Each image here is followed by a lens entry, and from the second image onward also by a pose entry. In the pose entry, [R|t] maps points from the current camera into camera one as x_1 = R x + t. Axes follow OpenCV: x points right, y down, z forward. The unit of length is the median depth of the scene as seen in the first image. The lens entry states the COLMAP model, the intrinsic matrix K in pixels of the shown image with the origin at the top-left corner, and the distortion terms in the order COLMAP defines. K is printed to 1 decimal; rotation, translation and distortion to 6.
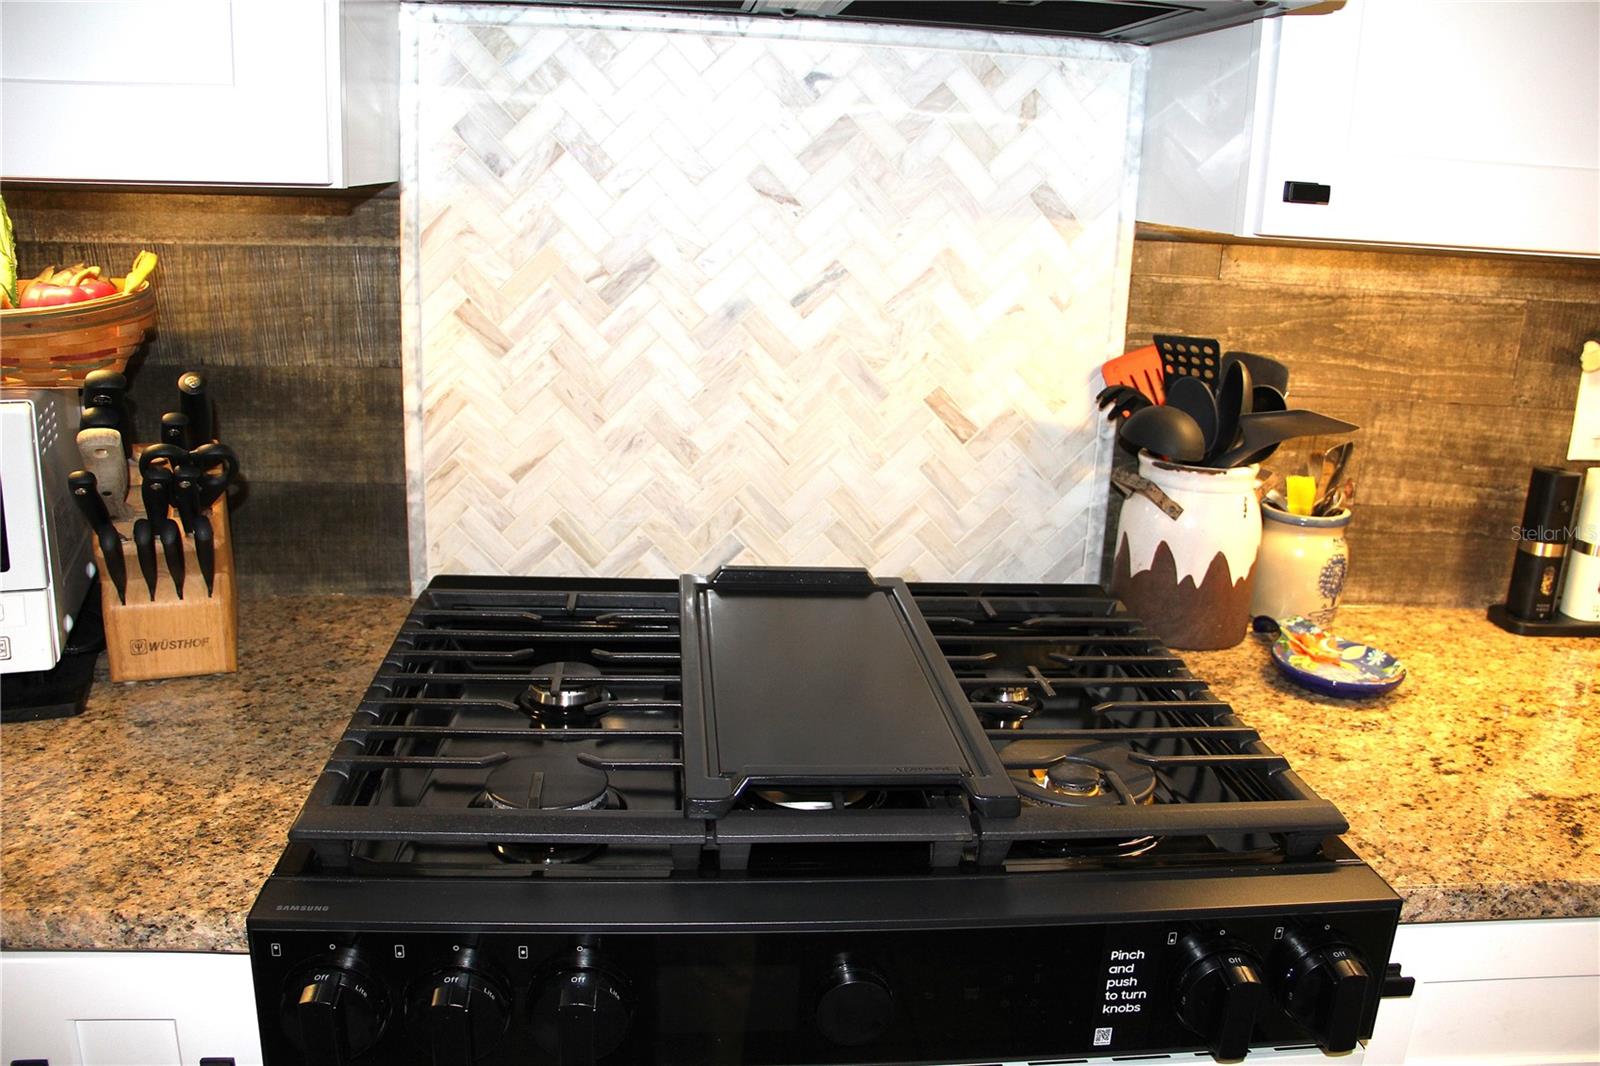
lens RADIAL K [[1302.8, 0, 800.0], [0, 1302.8, 533.0], [0, 0, 1]] dist [-0.153751, 0.112122]
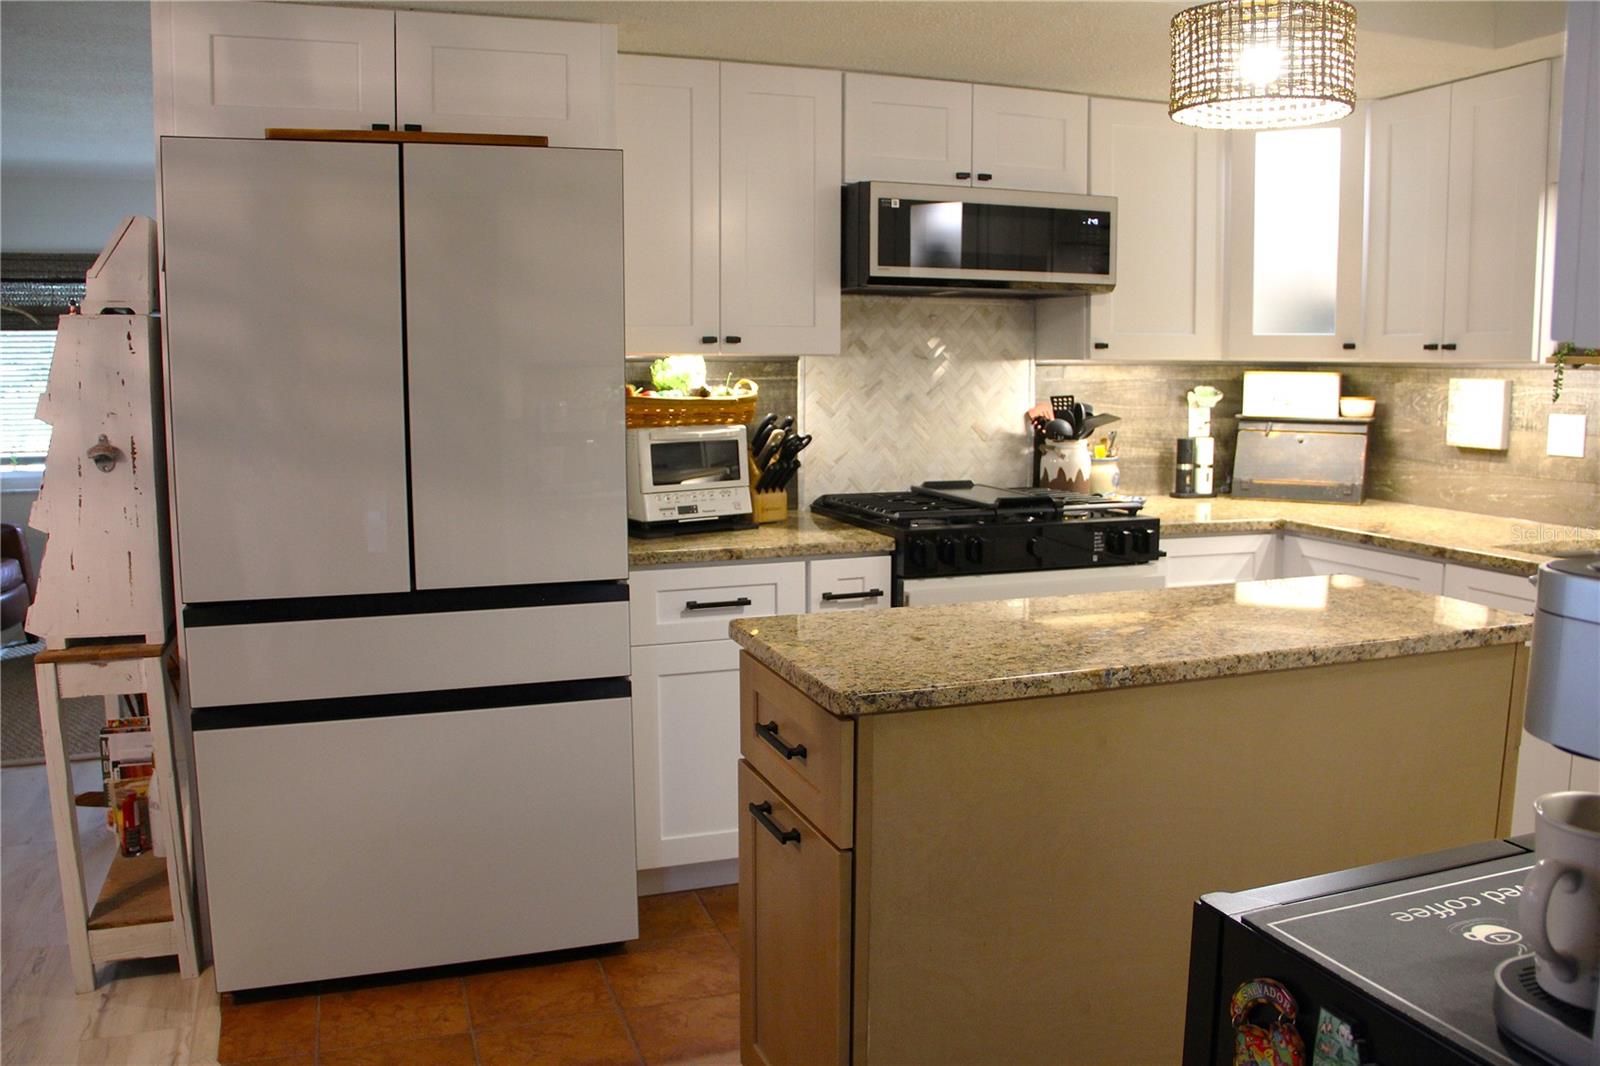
lens RADIAL K [[1302.8, 0, 800.0], [0, 1302.8, 533.0], [0, 0, 1]] dist [-0.153751, 0.112122]
pose [[0.968686, -0.078974, 0.235393, -0.929478], [0.110069, 0.986406, -0.122017, 0.419927], [-0.222557, 0.144105, 0.964211, -1.562402]]
